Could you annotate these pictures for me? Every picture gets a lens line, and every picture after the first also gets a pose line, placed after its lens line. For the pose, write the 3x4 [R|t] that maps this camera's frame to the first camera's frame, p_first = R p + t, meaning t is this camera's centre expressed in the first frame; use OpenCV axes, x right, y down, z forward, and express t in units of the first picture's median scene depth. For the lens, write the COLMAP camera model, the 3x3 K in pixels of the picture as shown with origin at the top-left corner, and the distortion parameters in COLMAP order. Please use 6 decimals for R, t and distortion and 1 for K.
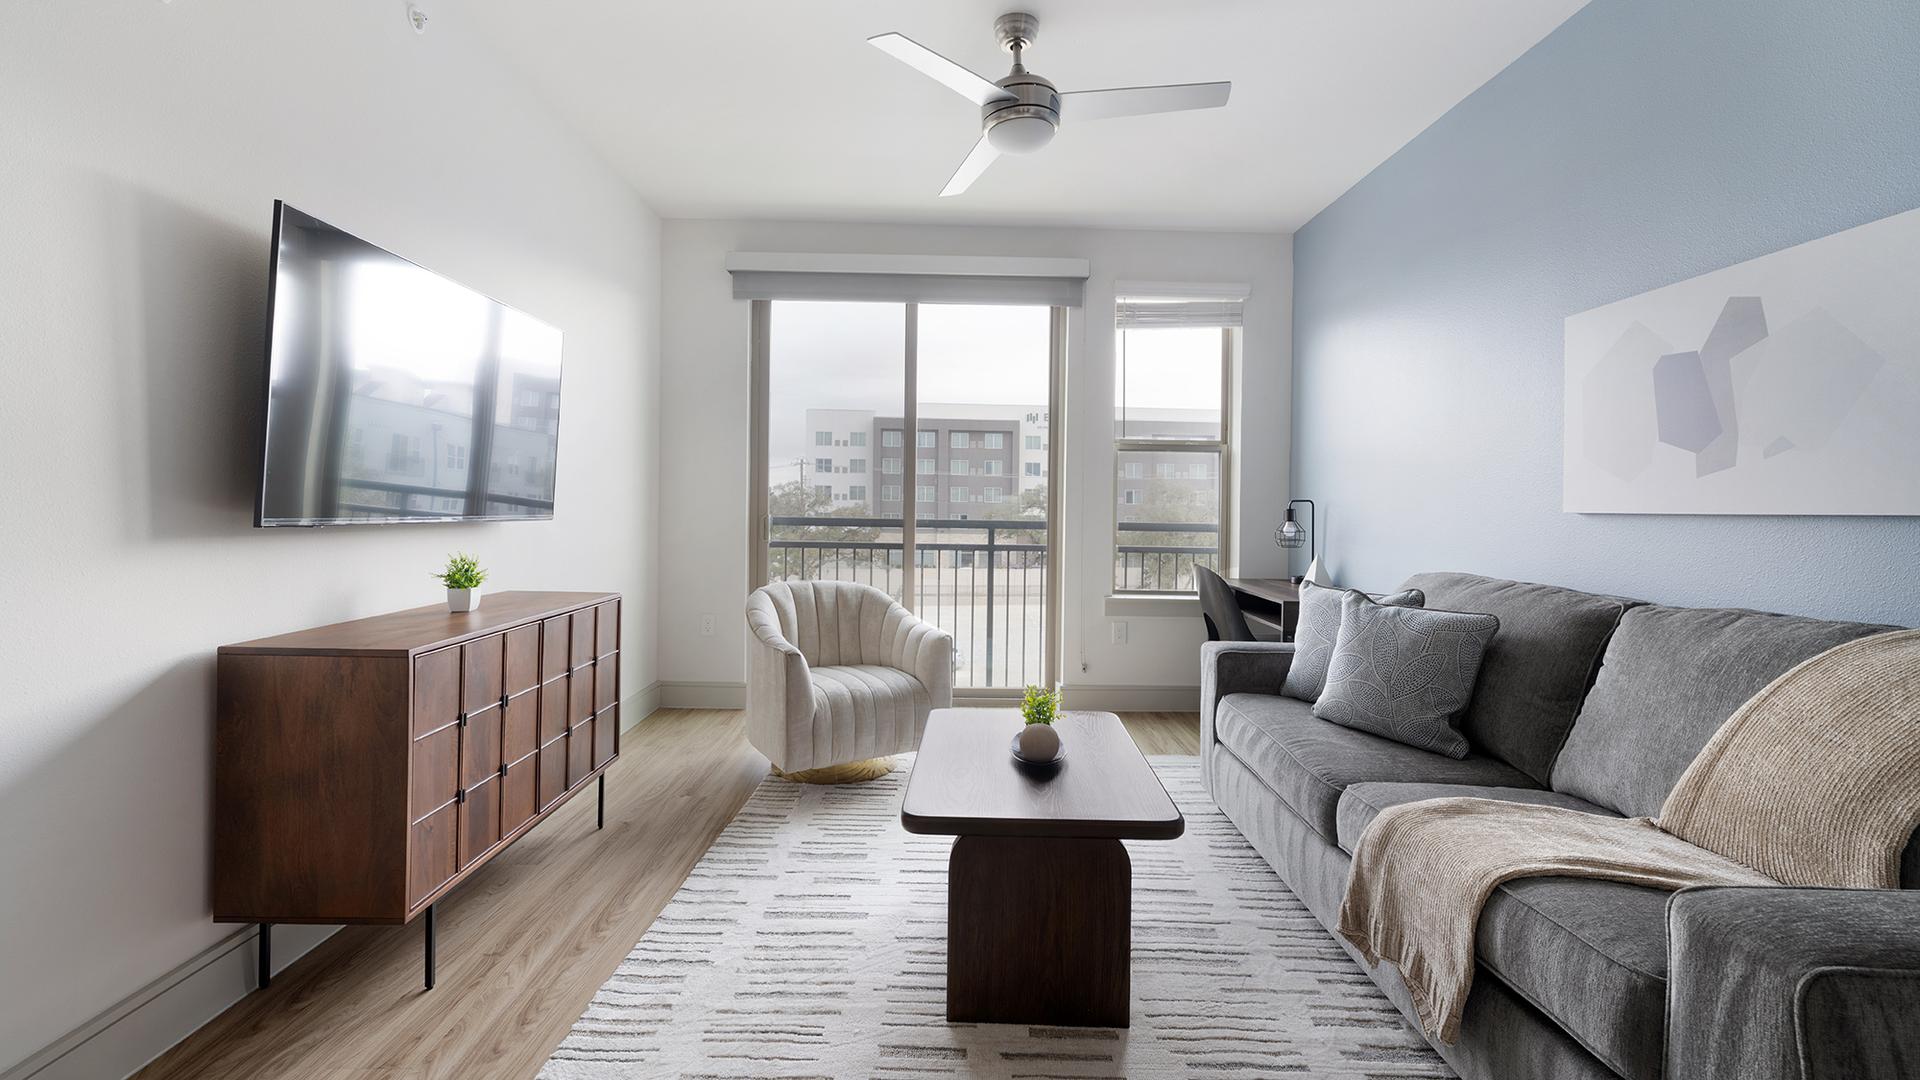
lens RADIAL K [[779.4, 0, 960.2], [0, 779.4, 520.5], [0, 0, 1]] dist [0.000071, -0.000467]
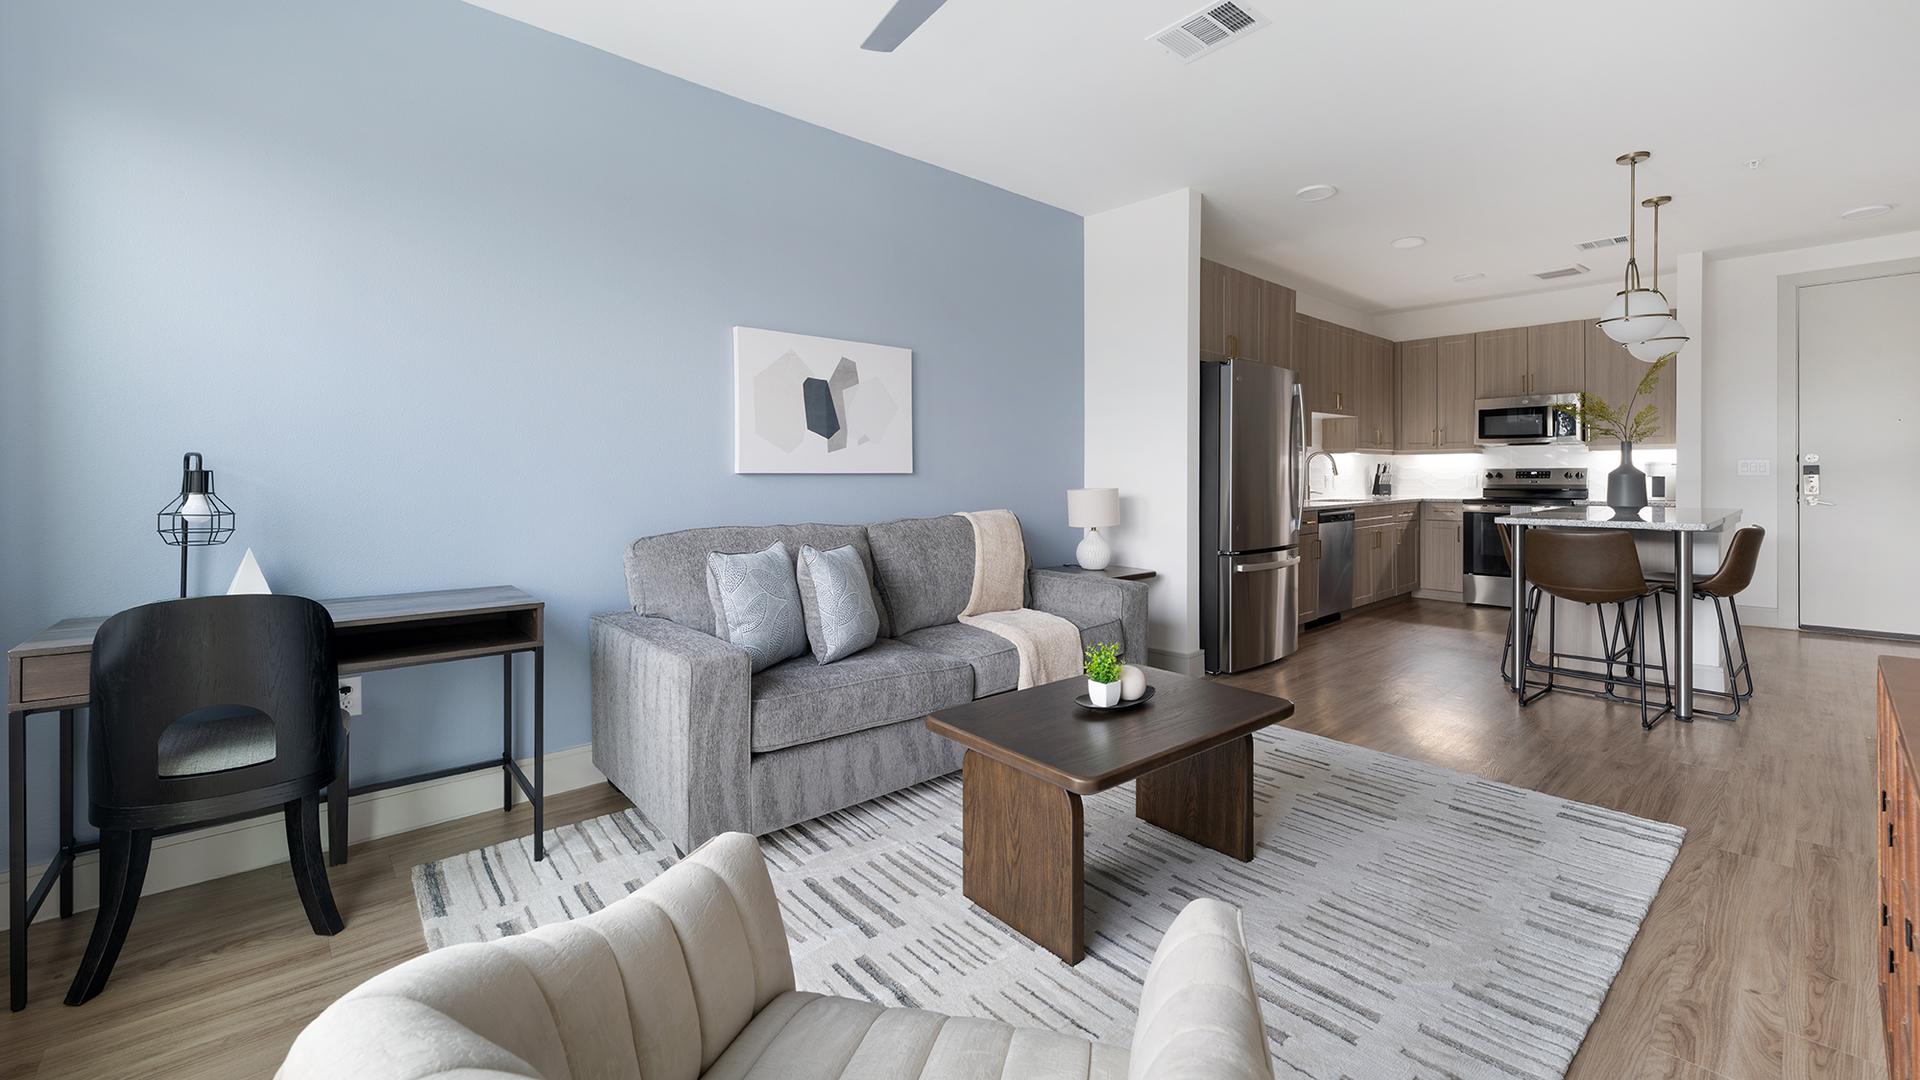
lens RADIAL K [[790.6, 0, 954.8], [0, 790.6, 474.8], [0, 0, 1]] dist [-0.000118, -0.000046]
pose [[-0.650559, -0.011320, 0.759371, -0.298448], [0.006025, 0.999781, 0.020066, -0.019006], [-0.759431, 0.017630, -0.650348, 0.959763]]
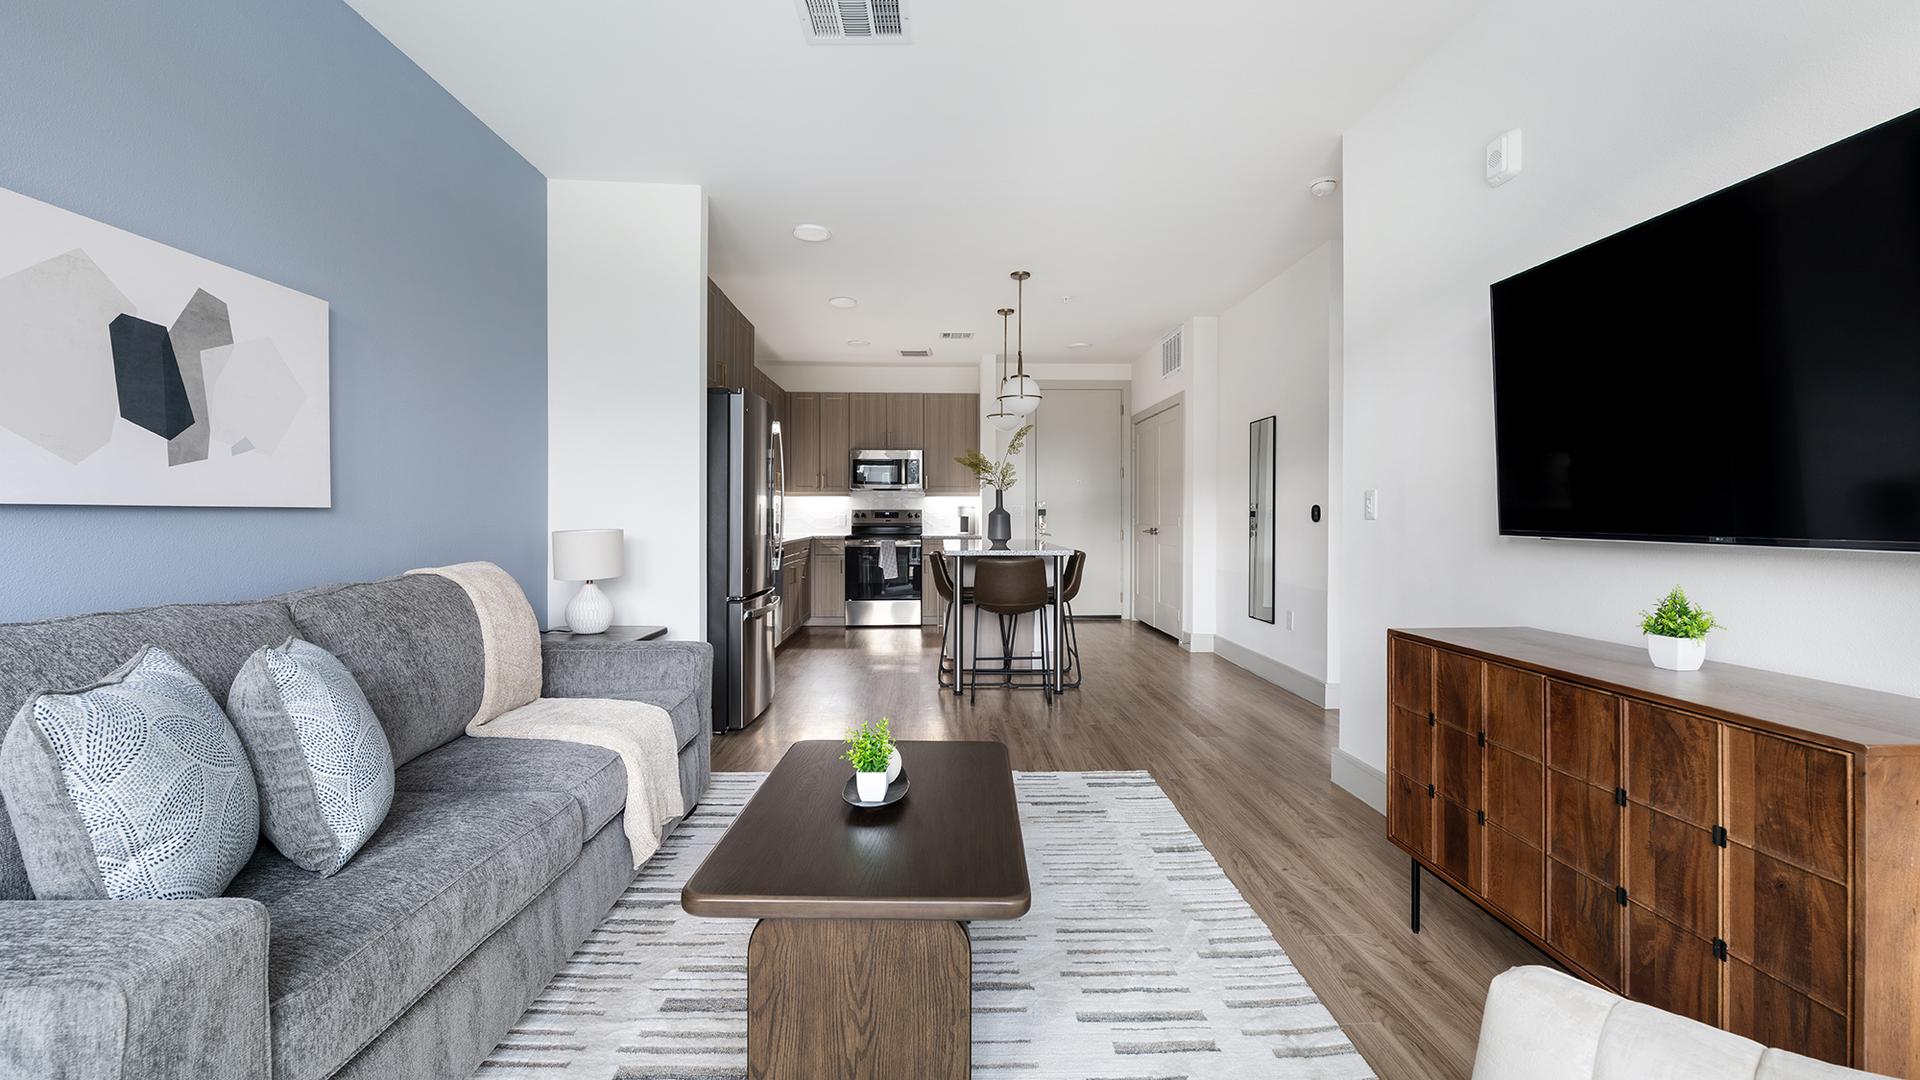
lens RADIAL K [[779.4, 0, 960.2], [0, 779.4, 520.5], [0, 0, 1]] dist [0.000071, -0.000467]
pose [[-0.999429, -0.015745, -0.029907, 0.019269], [-0.016430, 0.999605, 0.022806, -0.013226], [0.029536, 0.023284, -0.999292, 0.958571]]
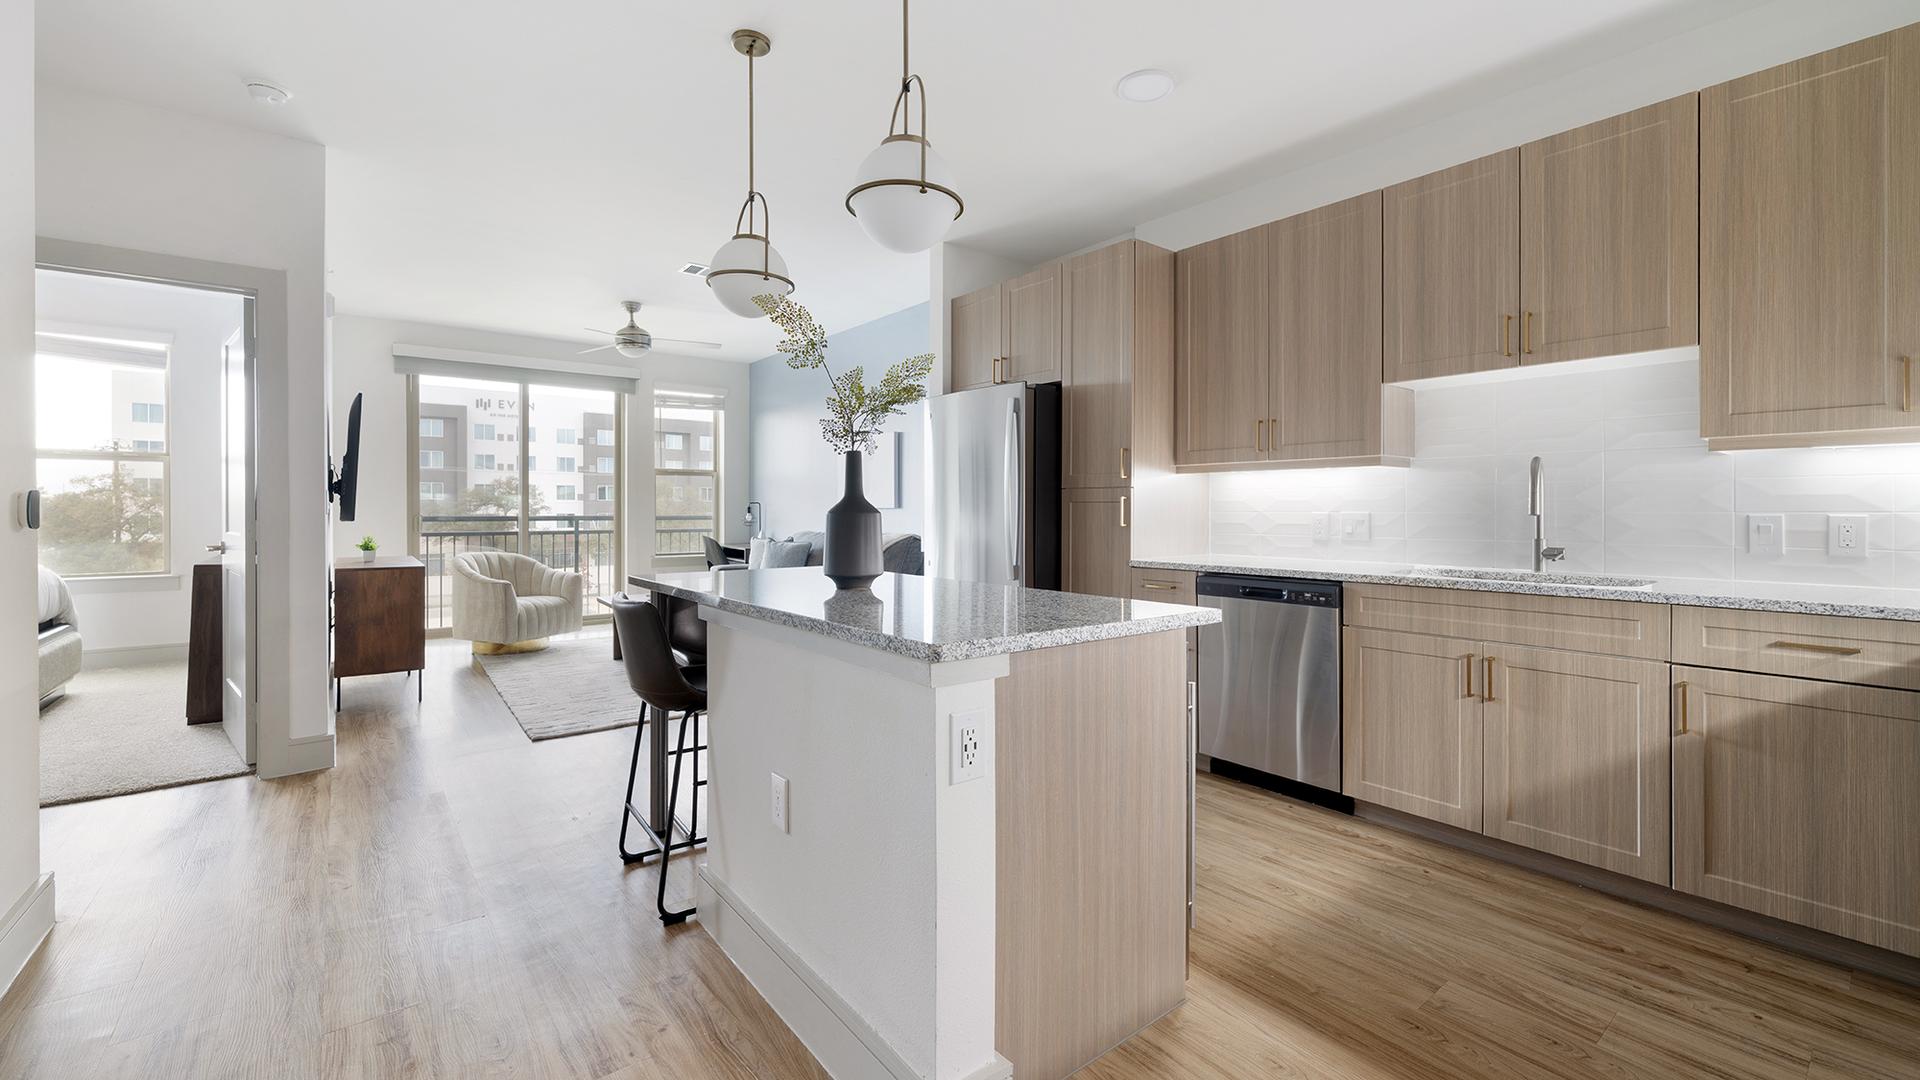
lens RADIAL K [[779.4, 0, 960.2], [0, 779.4, 520.5], [0, 0, 1]] dist [0.000071, -0.000467]
pose [[0.795758, -0.023314, 0.605166, -0.389570], [0.019352, 0.999727, 0.013067, 0.004414], [-0.605306, 0.001313, 0.795992, -1.000277]]
